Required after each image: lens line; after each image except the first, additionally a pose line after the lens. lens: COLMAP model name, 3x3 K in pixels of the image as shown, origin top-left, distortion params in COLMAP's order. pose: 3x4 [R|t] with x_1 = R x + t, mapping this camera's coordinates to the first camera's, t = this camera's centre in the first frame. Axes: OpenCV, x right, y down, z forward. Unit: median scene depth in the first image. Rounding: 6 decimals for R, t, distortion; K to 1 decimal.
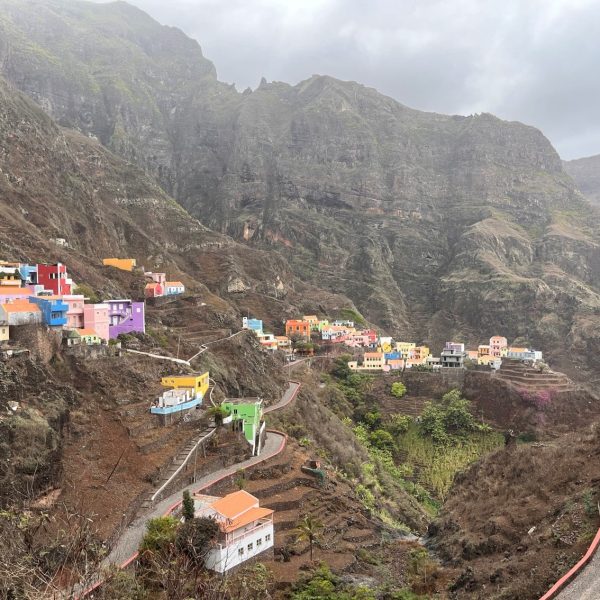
lens RADIAL K [[687.4, 0, 300.0], [0, 687.4, 300.0], [0, 0, 1]] dist [0.008154, -0.009971]
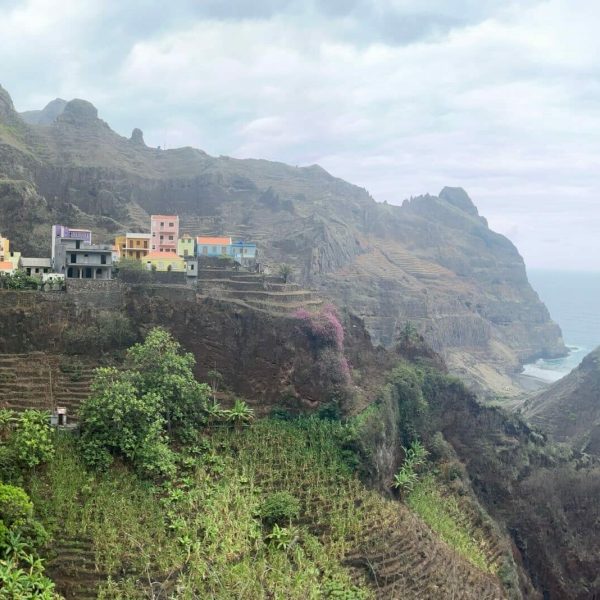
lens RADIAL K [[687.4, 0, 300.0], [0, 687.4, 300.0], [0, 0, 1]] dist [0.008154, -0.009971]
pose [[0.697519, -0.044746, 0.715168, 0.003213], [-0.028116, 0.995571, 0.089712, 0.073872], [-0.716014, -0.082684, 0.693171, 0.647833]]
